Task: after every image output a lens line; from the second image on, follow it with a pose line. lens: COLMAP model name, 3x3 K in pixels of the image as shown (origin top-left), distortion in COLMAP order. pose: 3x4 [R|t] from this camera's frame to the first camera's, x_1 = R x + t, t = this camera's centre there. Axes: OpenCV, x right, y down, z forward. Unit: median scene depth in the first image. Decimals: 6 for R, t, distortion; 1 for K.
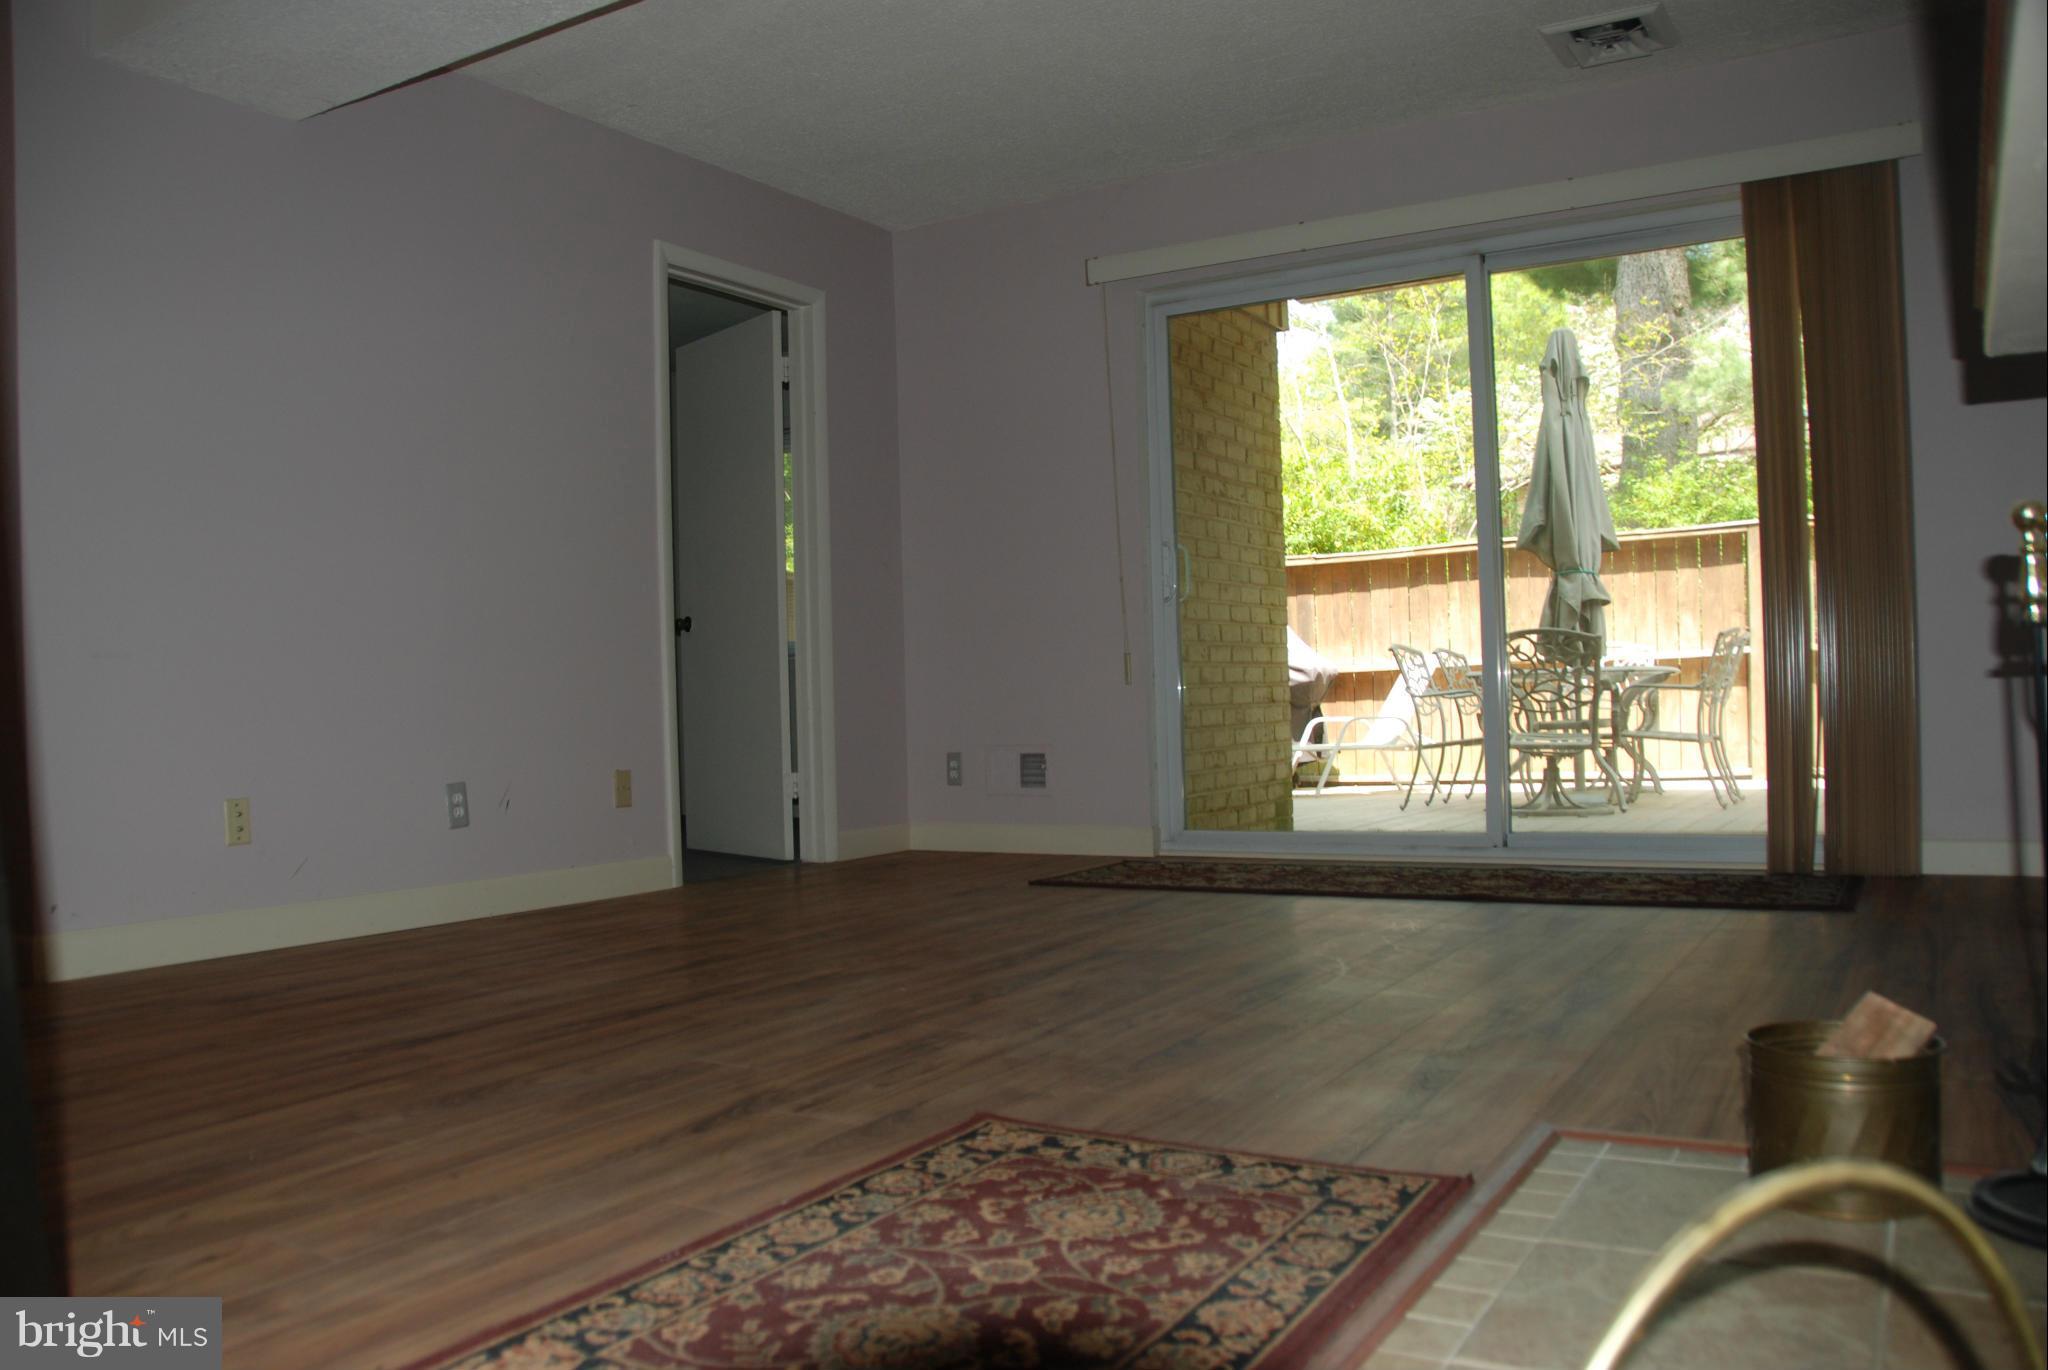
lens RADIAL K [[1618.2, 0, 1024.0], [0, 1618.2, 685.0], [0, 0, 1]] dist [-0.135008, 0.009352]
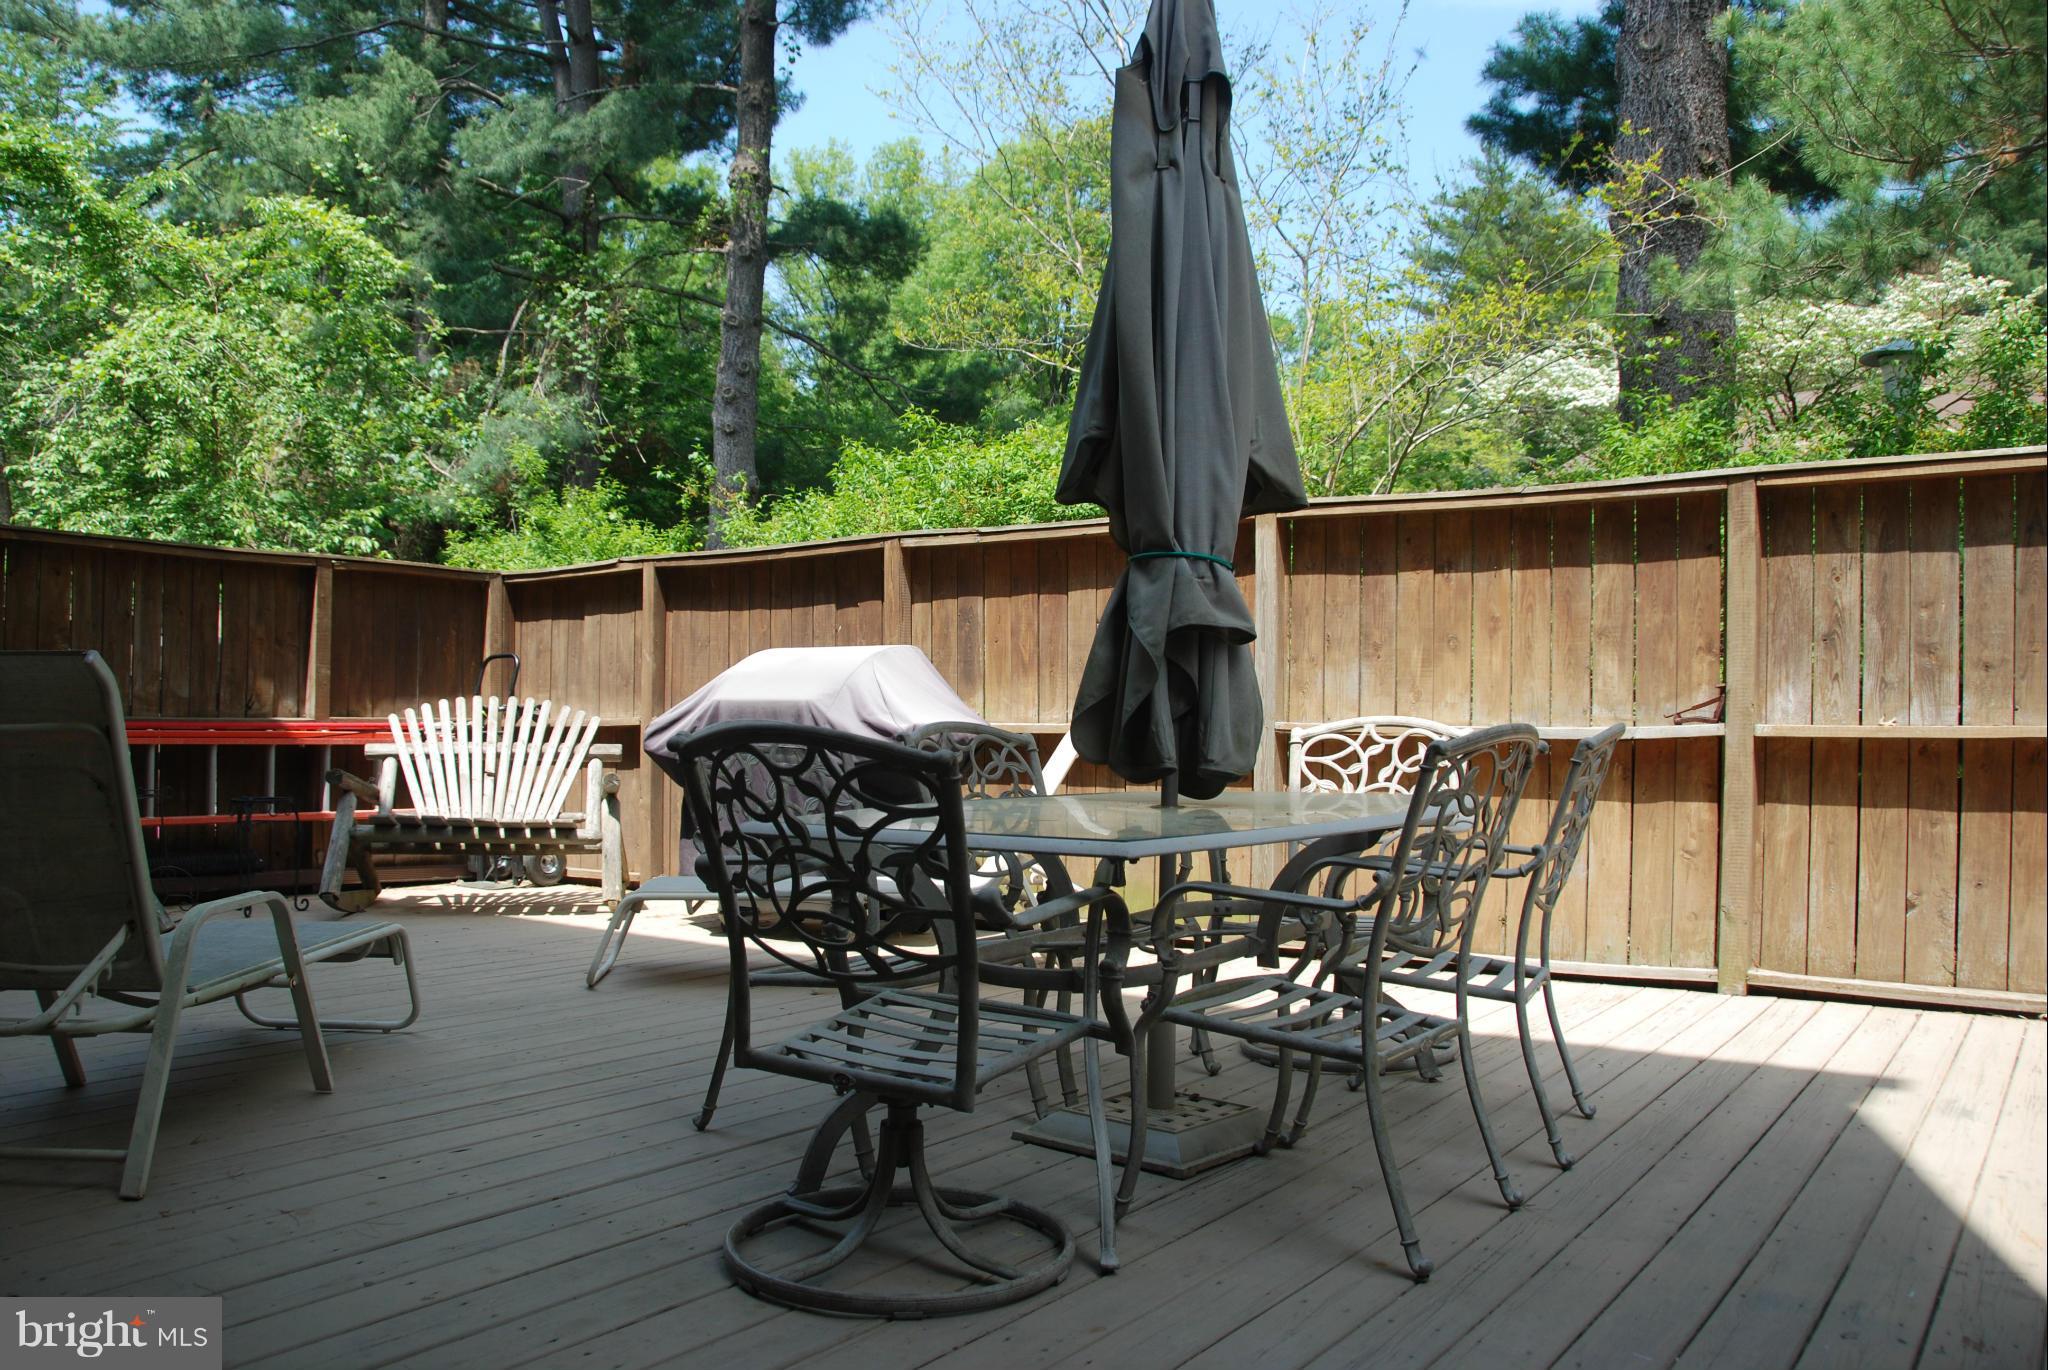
lens RADIAL K [[1618.2, 0, 1024.0], [0, 1618.2, 685.0], [0, 0, 1]] dist [-0.135008, 0.009352]
pose [[0.996019, 0.030708, -0.083683, 0.660287], [-0.030231, 0.999519, 0.006961, -0.078001], [0.083857, -0.004403, 0.996468, 1.138794]]
